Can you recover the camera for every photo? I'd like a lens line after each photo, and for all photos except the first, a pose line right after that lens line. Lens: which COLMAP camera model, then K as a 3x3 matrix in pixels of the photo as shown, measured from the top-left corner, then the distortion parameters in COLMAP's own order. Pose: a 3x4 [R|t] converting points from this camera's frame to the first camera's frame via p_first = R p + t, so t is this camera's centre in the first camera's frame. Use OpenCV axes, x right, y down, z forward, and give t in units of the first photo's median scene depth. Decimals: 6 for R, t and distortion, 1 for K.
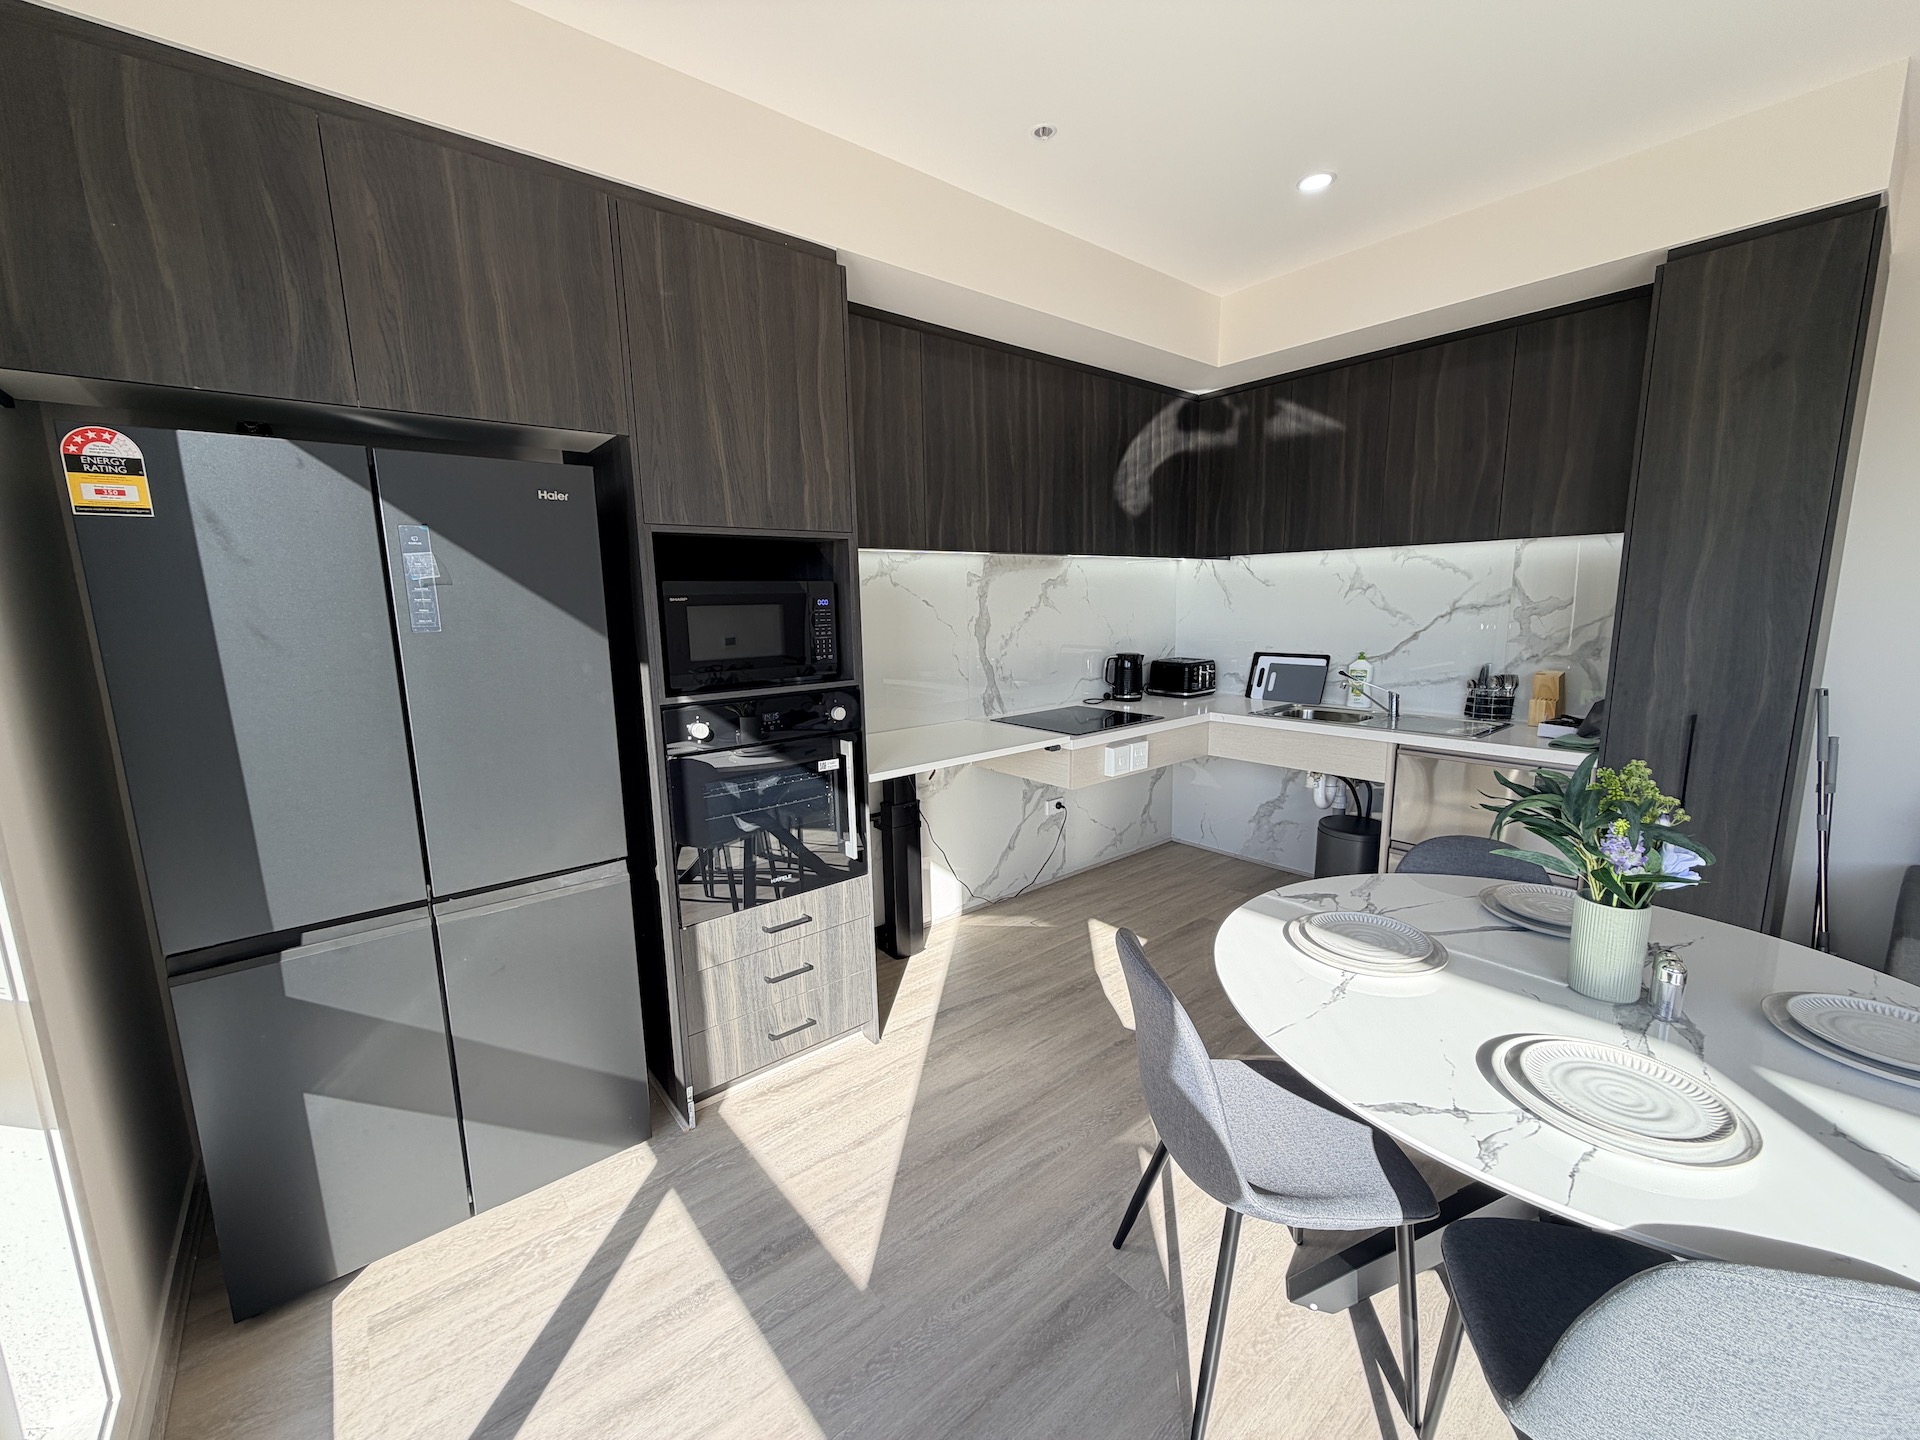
lens RADIAL K [[769.8, 0, 955.9], [0, 769.8, 724.5], [0, 0, 1]] dist [-0.000362, 0.000131]
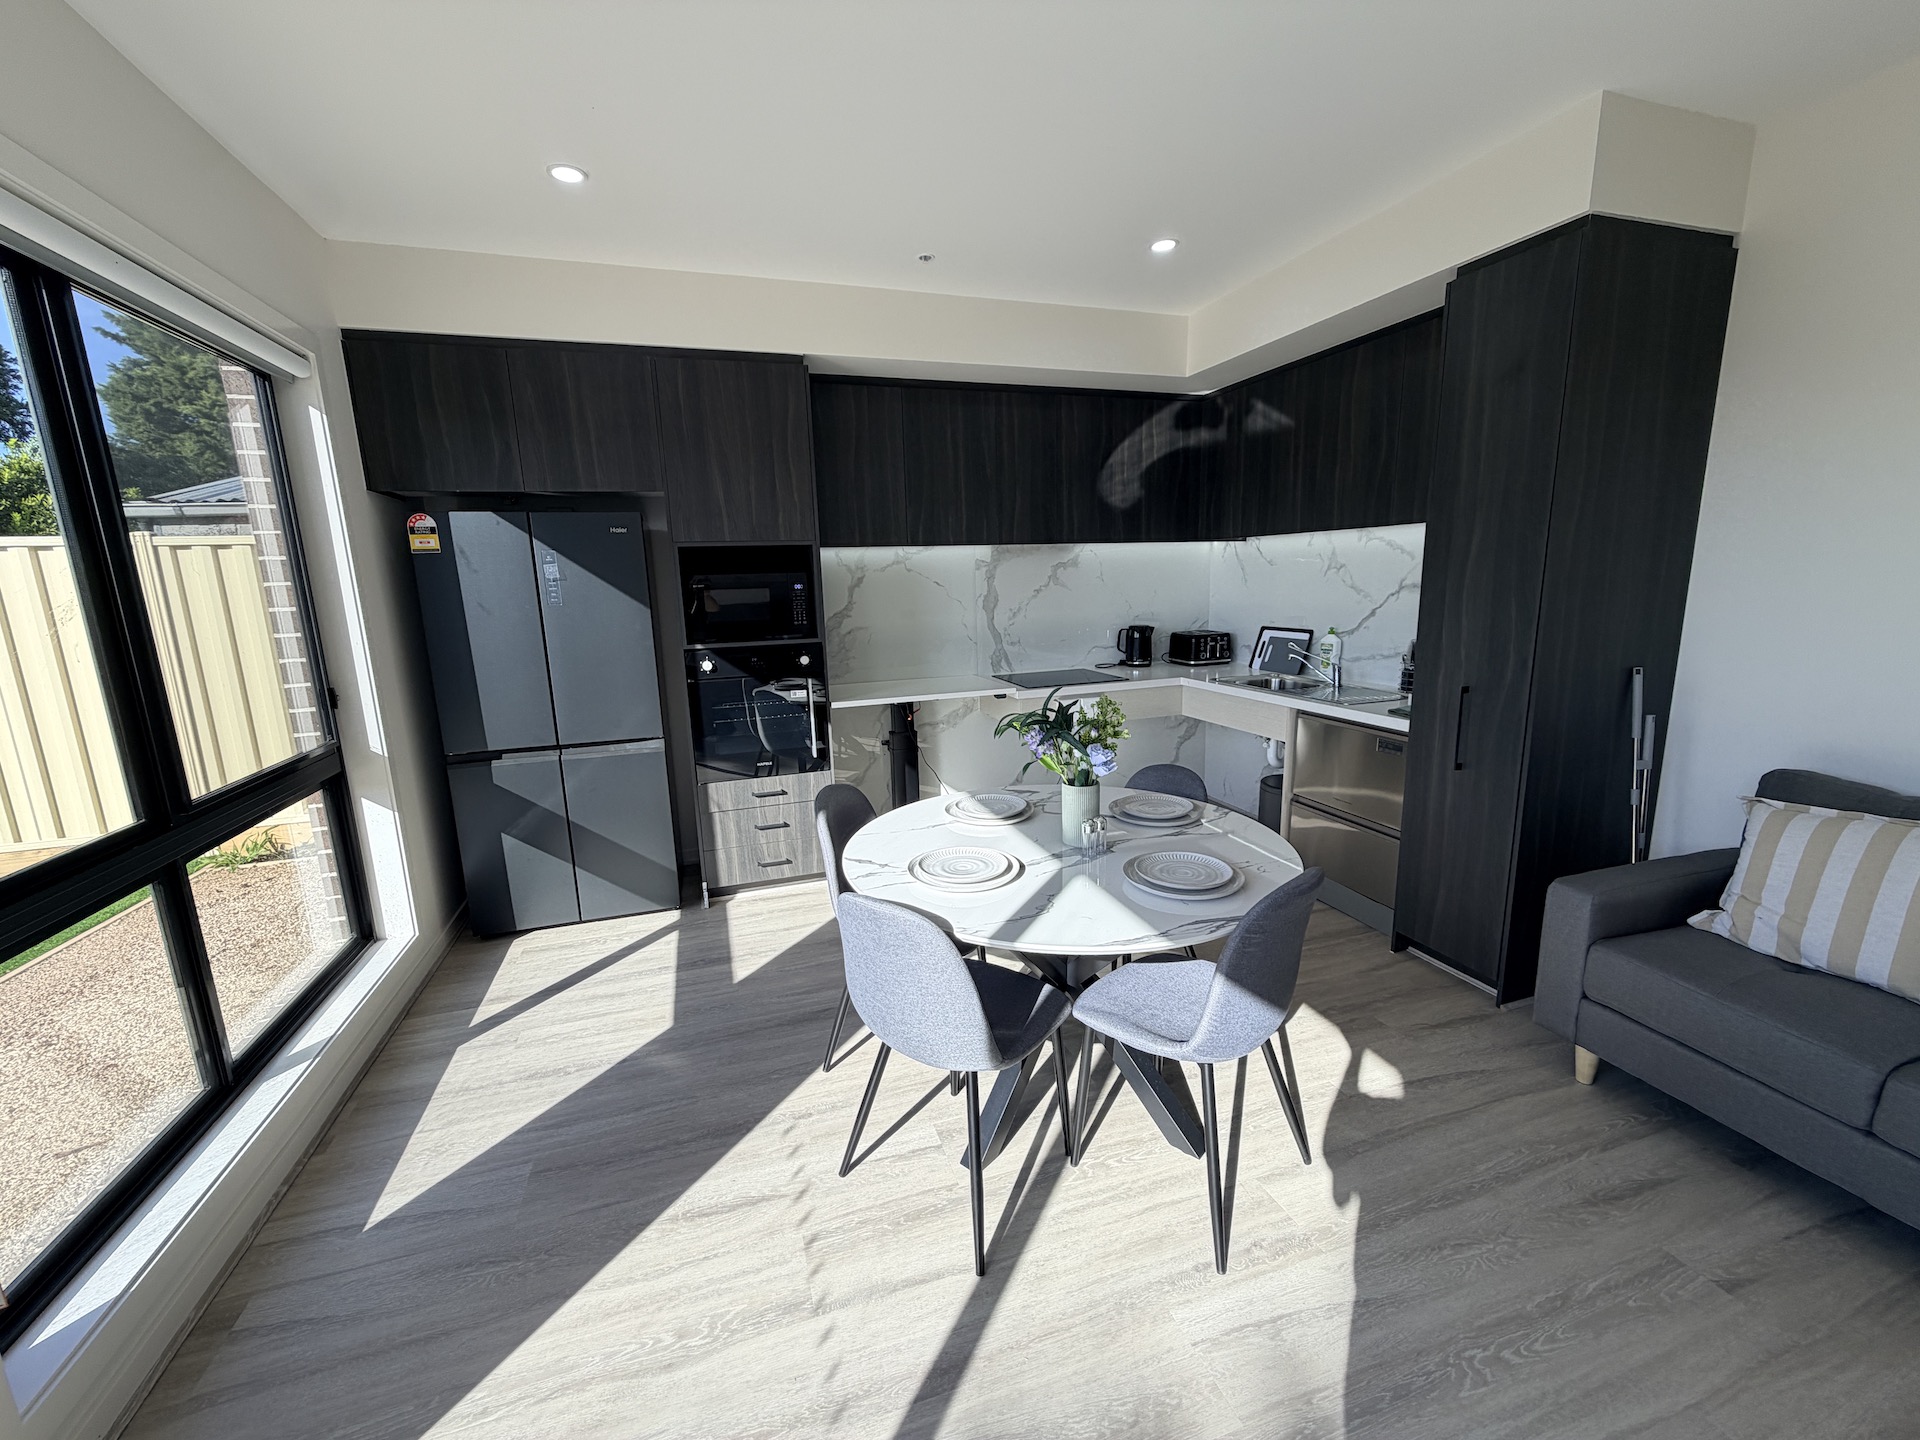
lens RADIAL K [[769.8, 0, 948.2], [0, 769.8, 723.7], [0, 0, 1]] dist [-0.000362, 0.000131]
pose [[0.931974, 0.062860, -0.357035, 0.652502], [-0.049602, 0.997701, 0.046181, 0.026910], [0.359117, -0.025330, 0.932949, -0.316464]]
